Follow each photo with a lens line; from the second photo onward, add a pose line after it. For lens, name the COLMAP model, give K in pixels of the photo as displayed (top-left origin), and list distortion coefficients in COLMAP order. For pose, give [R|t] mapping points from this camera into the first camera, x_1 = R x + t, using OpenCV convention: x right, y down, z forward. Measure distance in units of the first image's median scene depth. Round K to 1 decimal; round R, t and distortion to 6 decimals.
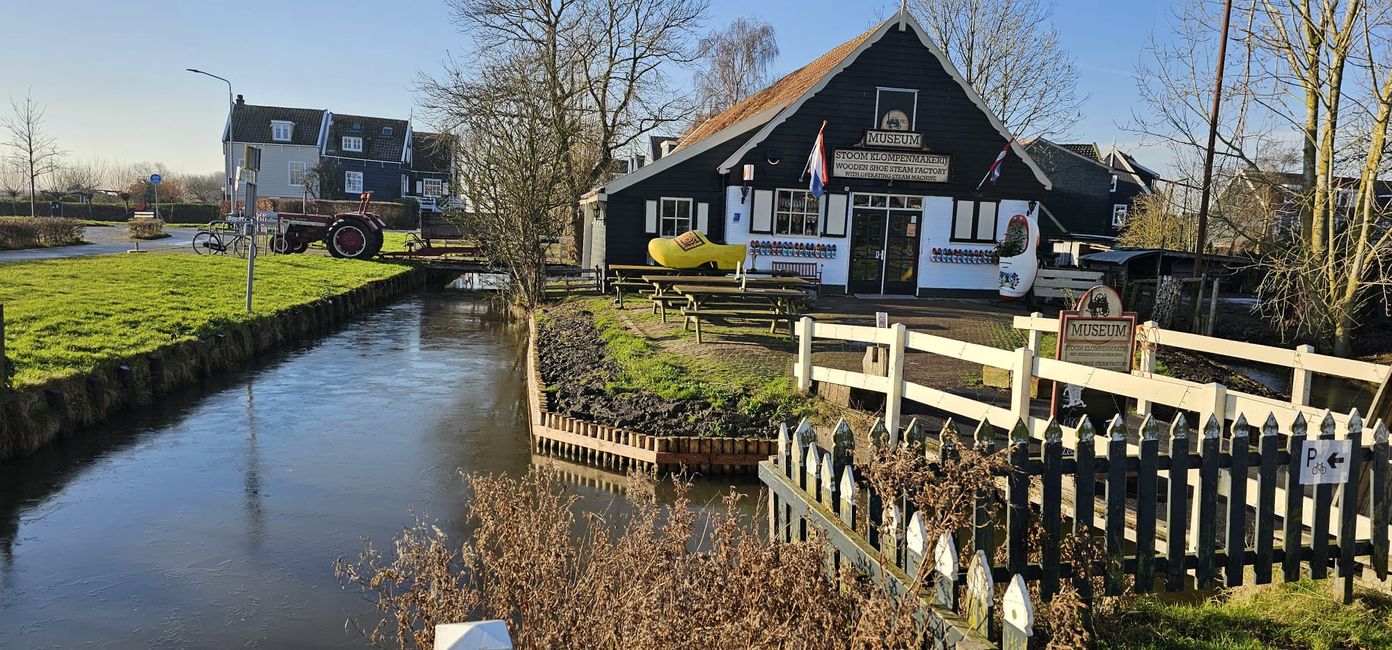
lens RADIAL K [[927.6, 0, 700.1], [0, 927.6, 331.5], [0, 0, 1]] dist [0.092483, -0.098221]
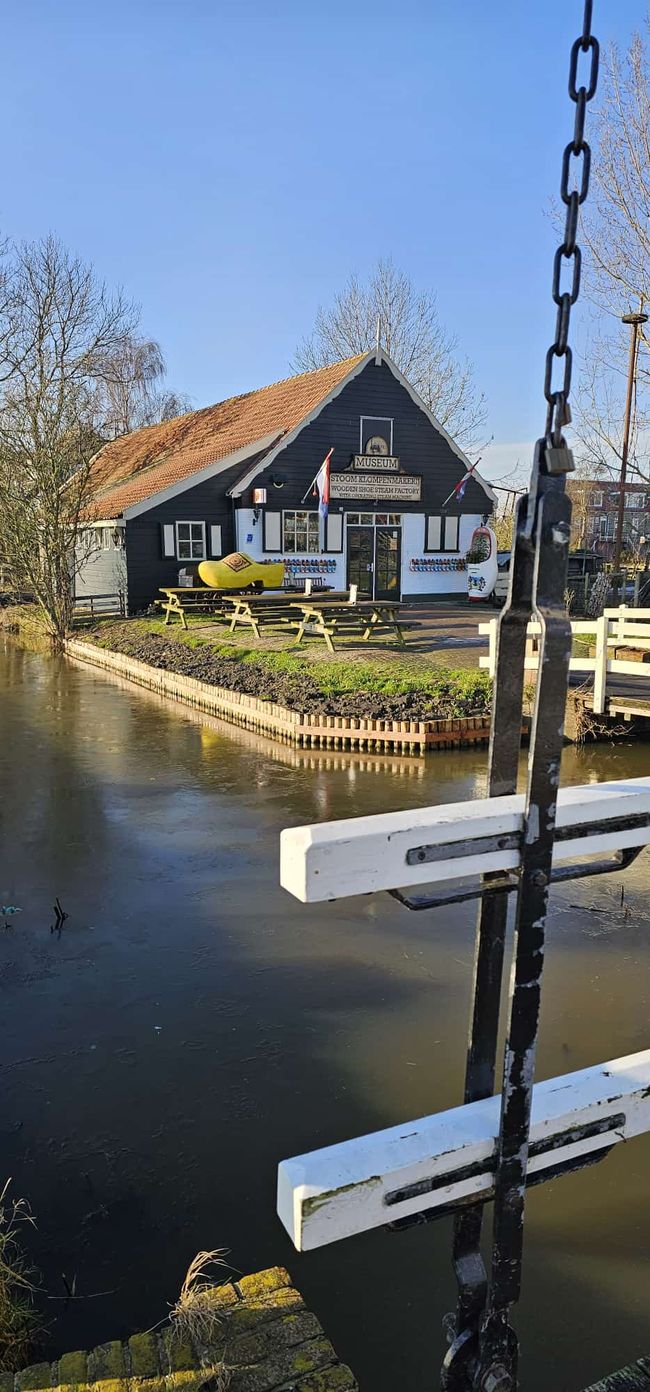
lens RADIAL K [[927.6, 0, 325.0], [0, 927.6, 696.0], [0, 0, 1]] dist [0.092483, -0.098221]
pose [[0.948007, -0.090653, 0.305065, -0.220639], [0.074096, 0.995101, 0.065448, -0.004966], [-0.309504, -0.039441, 0.950080, -0.059014]]
